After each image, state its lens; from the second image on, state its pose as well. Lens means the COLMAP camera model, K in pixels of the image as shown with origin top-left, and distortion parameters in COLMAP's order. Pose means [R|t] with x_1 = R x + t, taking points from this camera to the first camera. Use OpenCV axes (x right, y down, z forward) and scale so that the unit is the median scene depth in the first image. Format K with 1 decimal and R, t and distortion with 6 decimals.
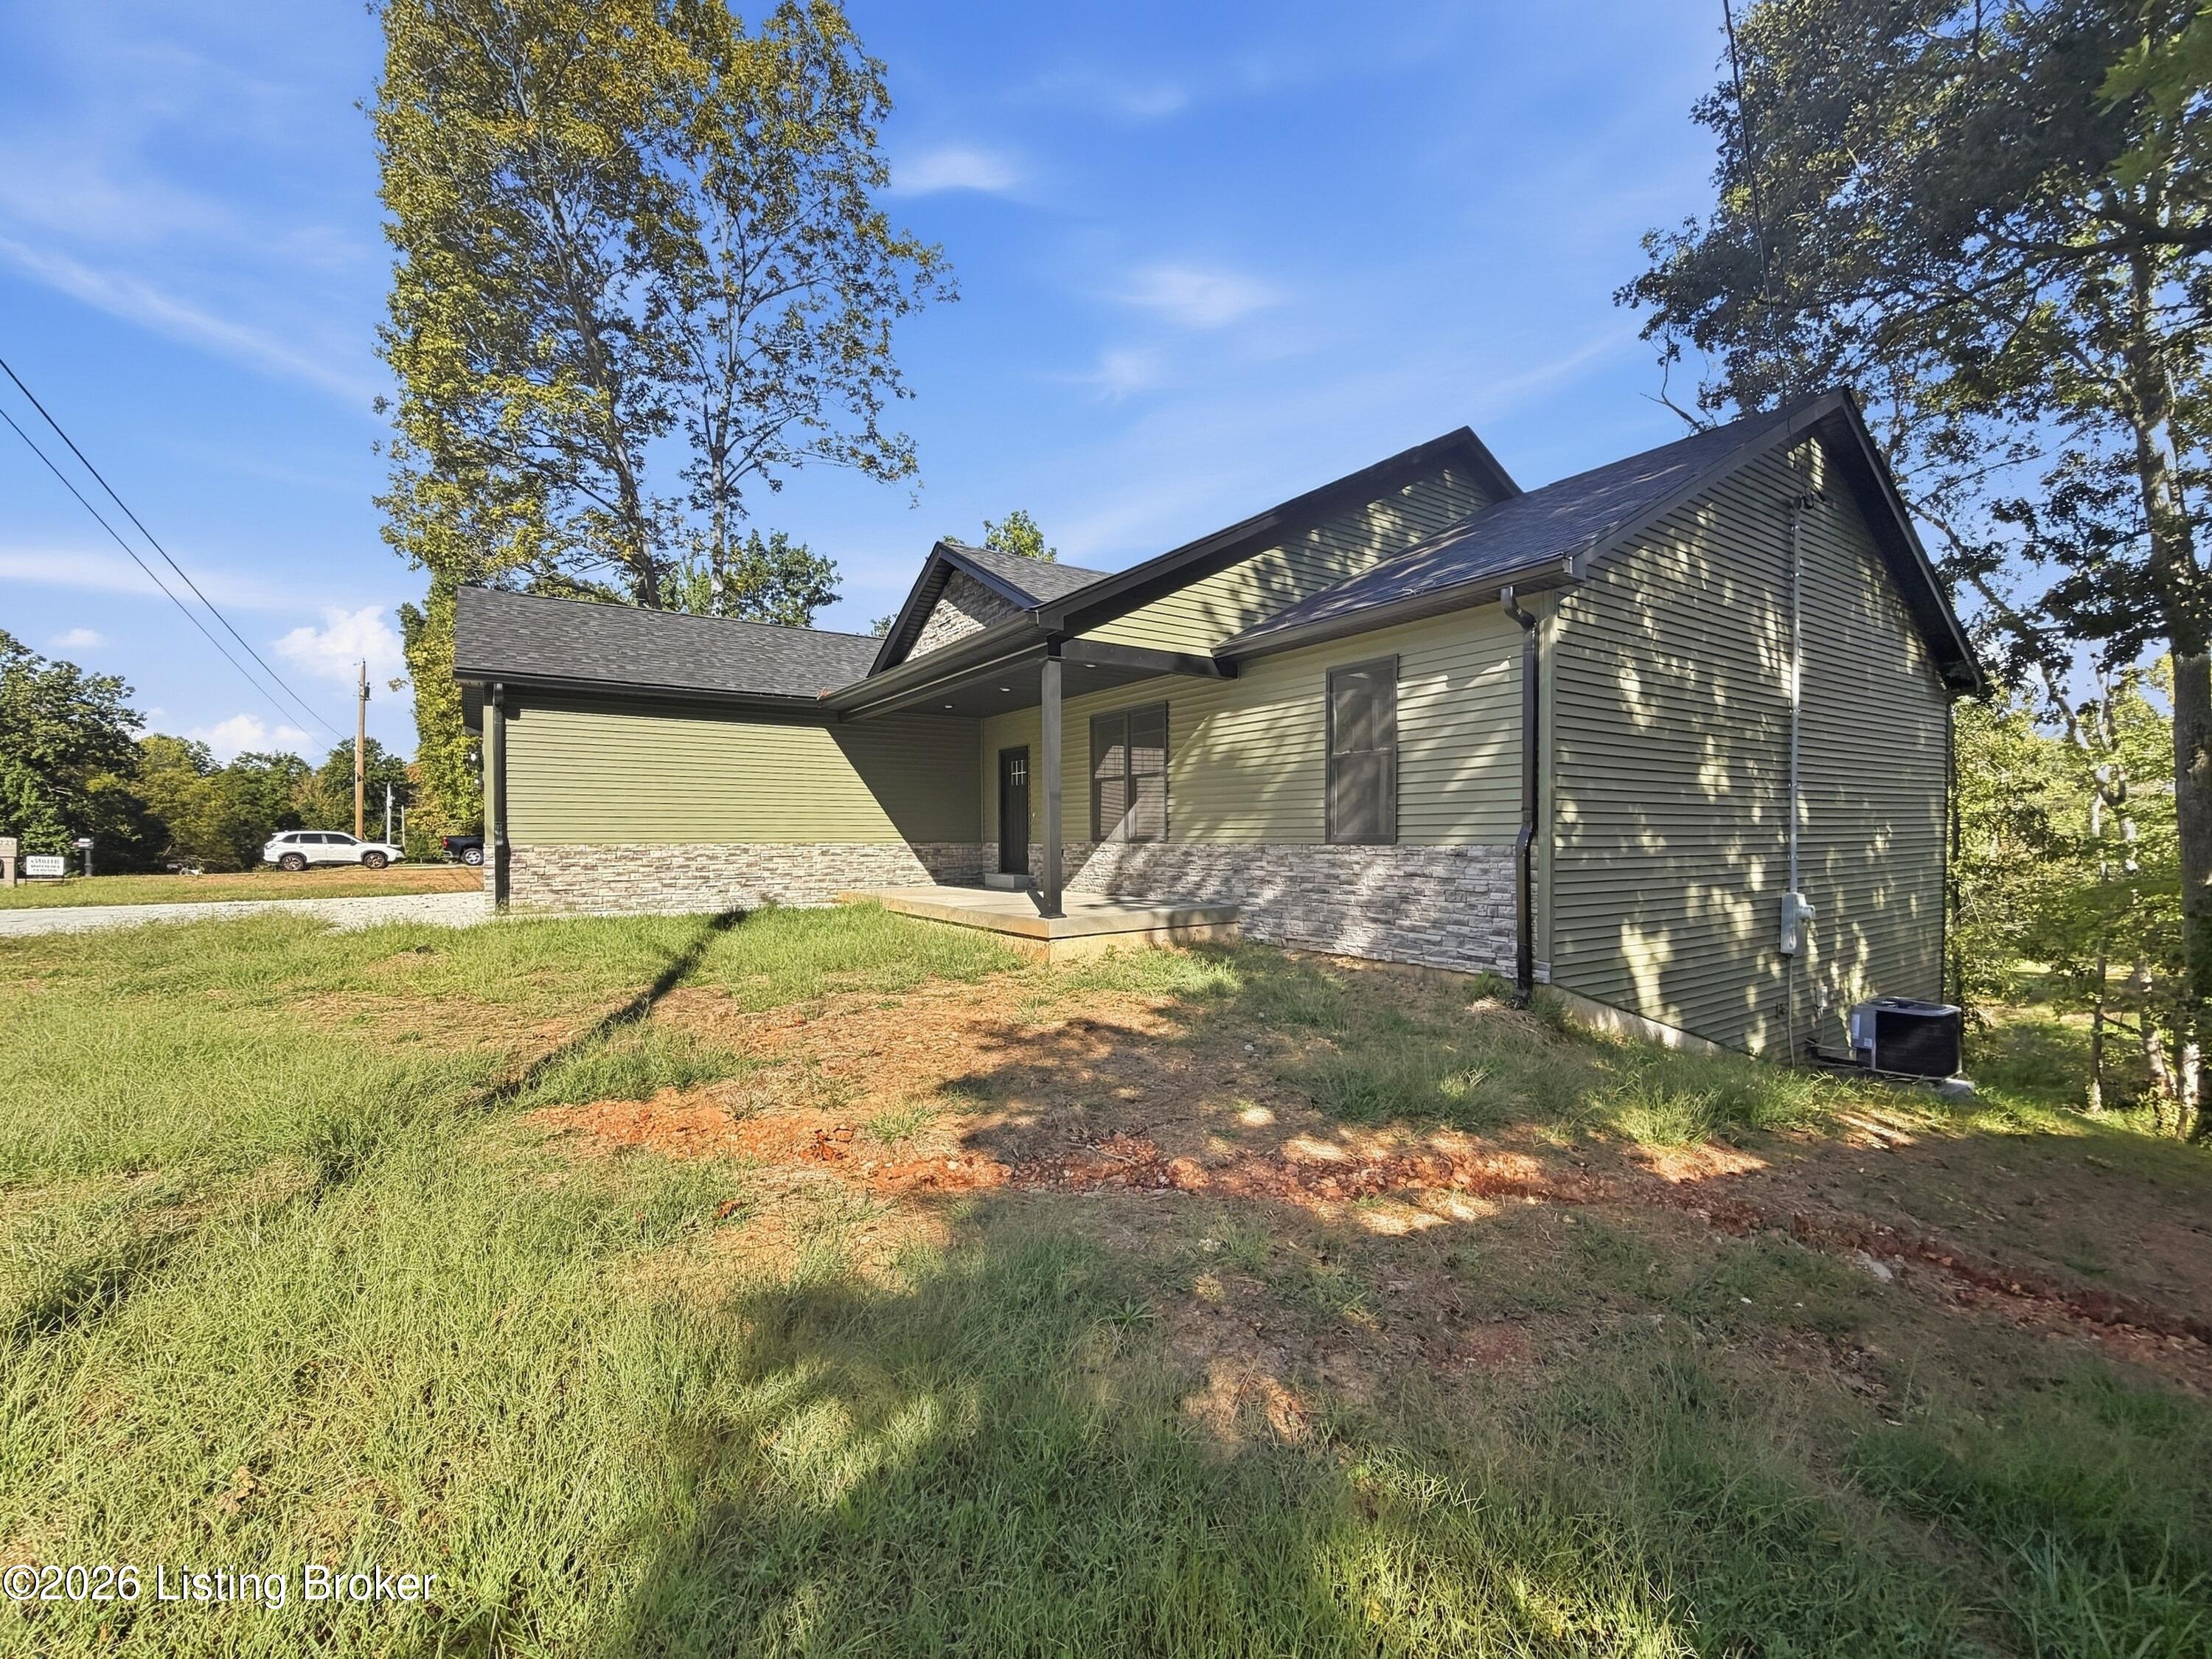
lens RADIAL K [[943.8, 0, 1103.7], [0, 943.8, 845.8], [0, 0, 1]] dist [0.001184, 0.000018]
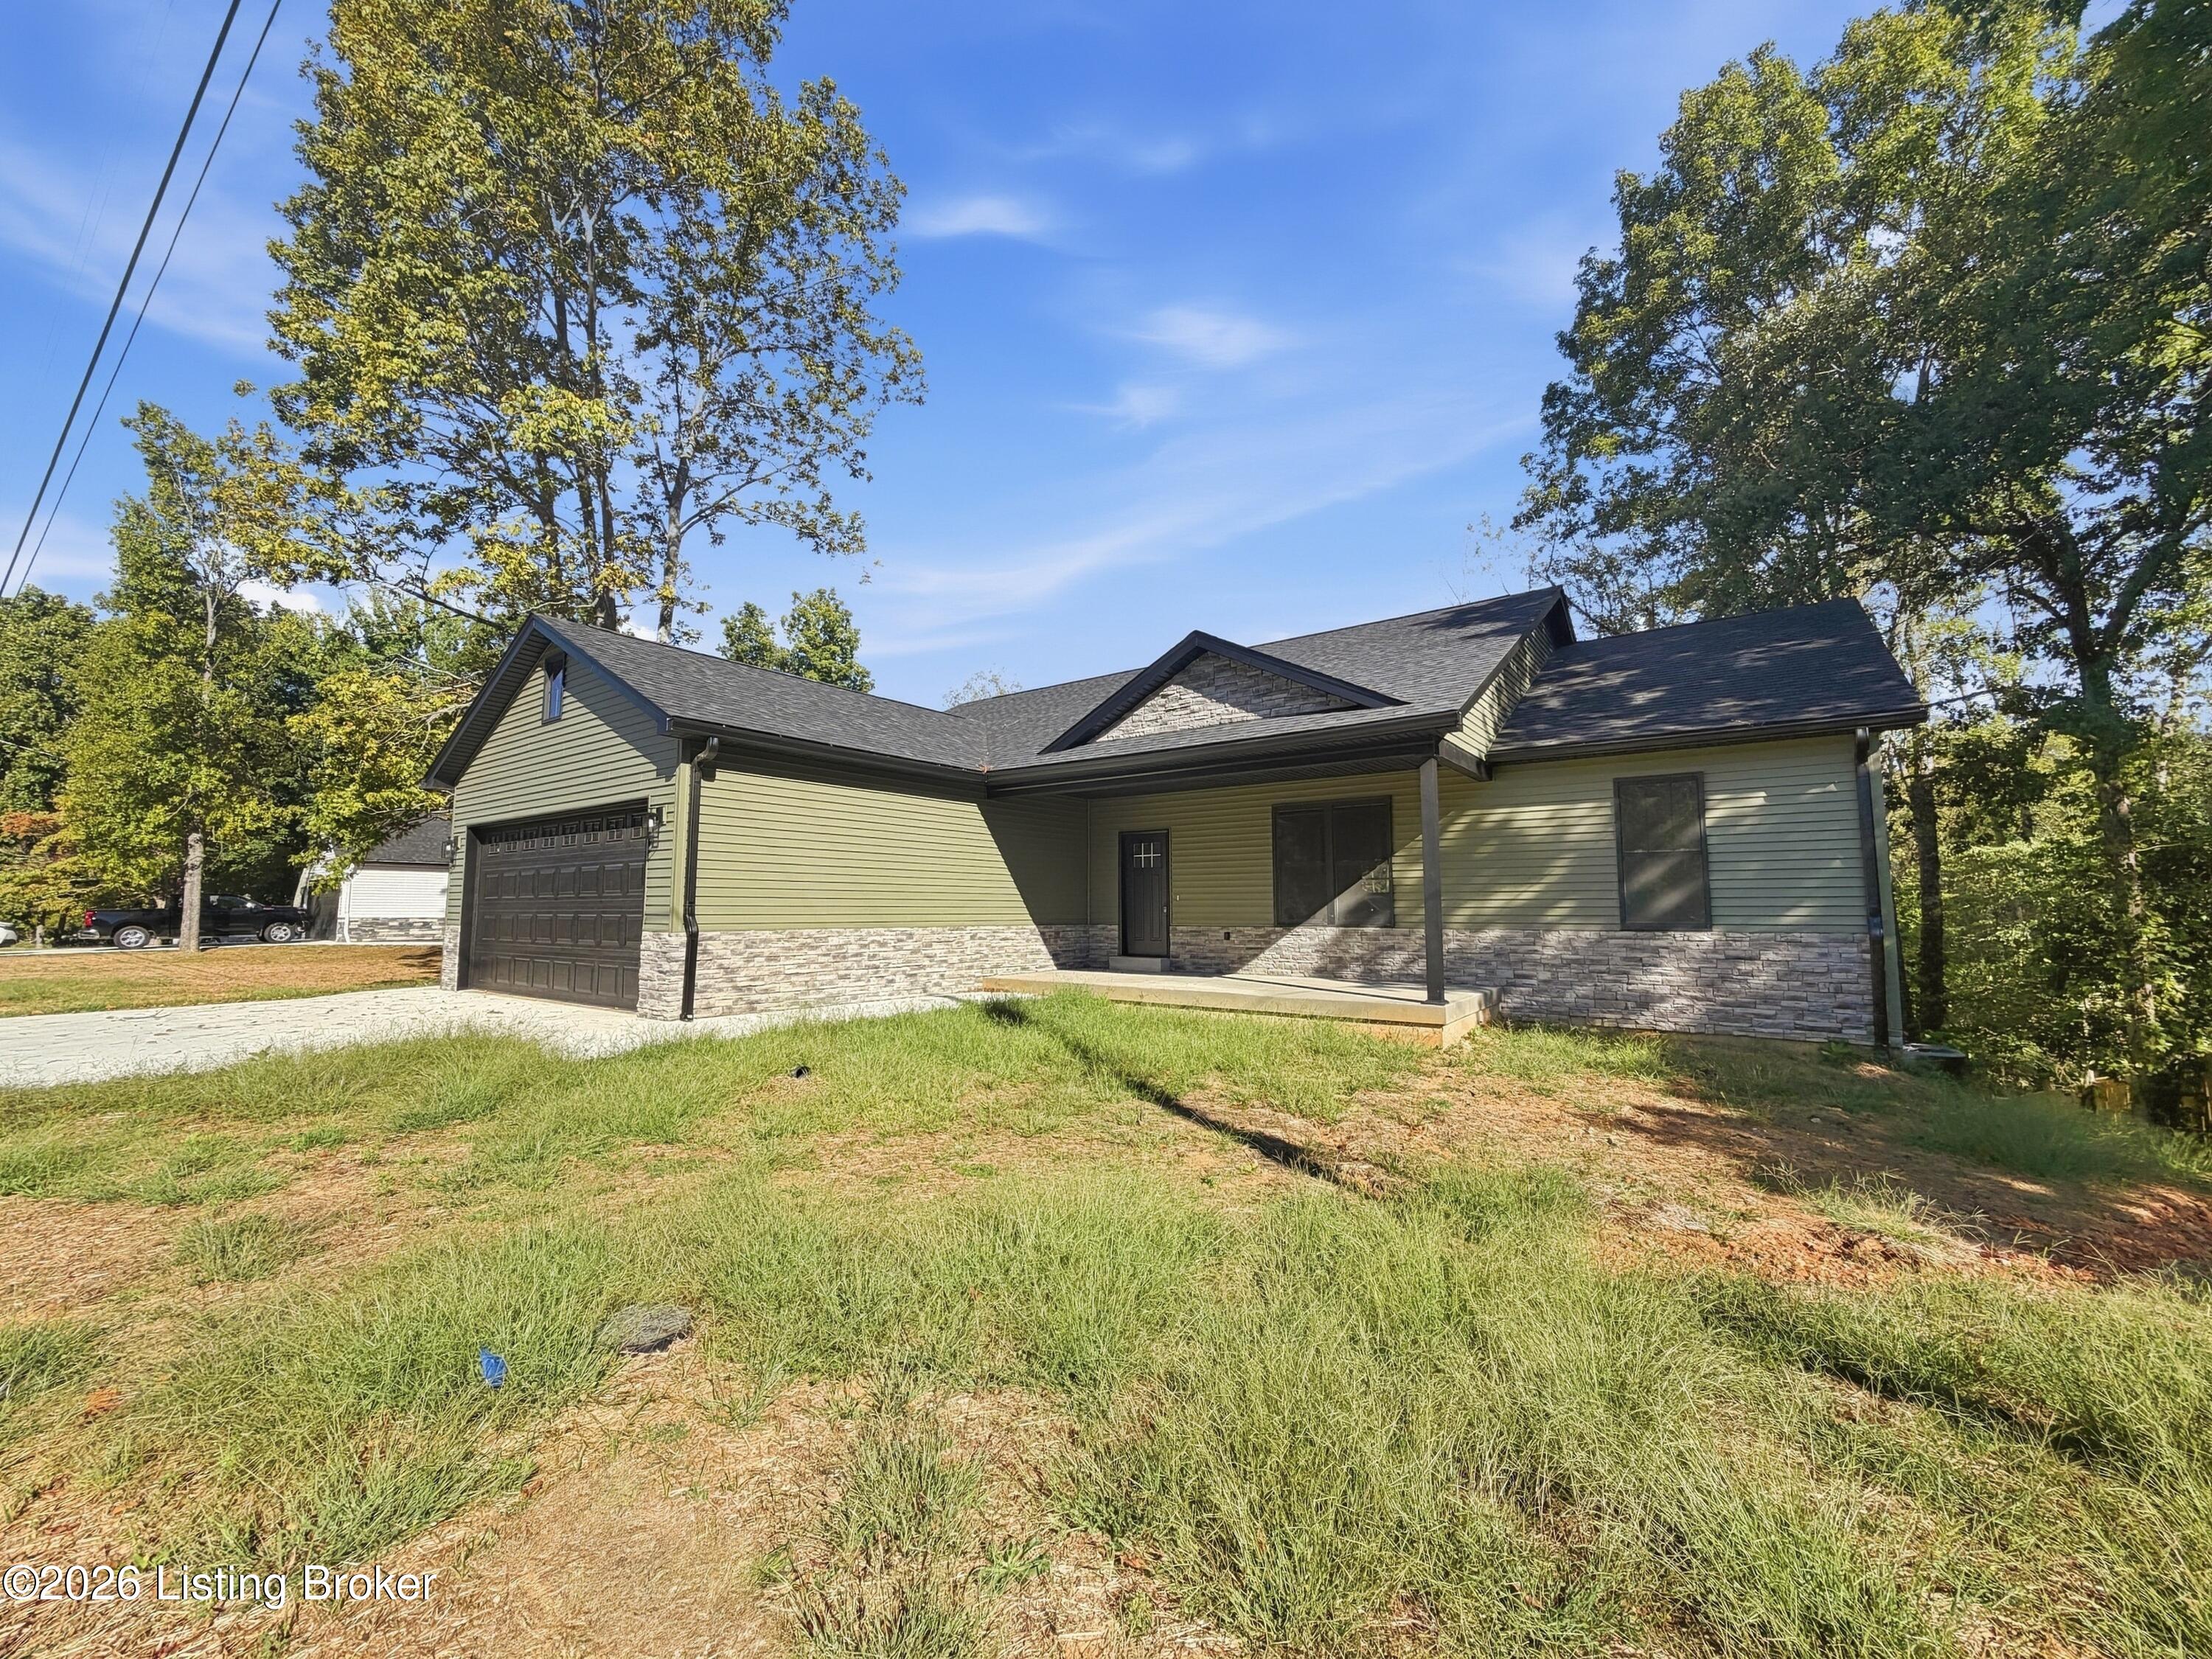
lens RADIAL K [[889.8, 0, 1103.2], [0, 889.8, 816.6], [0, 0, 1]] dist [-0.000590, 0.000094]
pose [[0.941322, 0.038586, 0.335298, -0.539915], [-0.000005, 0.993445, -0.114311, -0.011763], [-0.337511, 0.107602, 0.935151, 0.145166]]
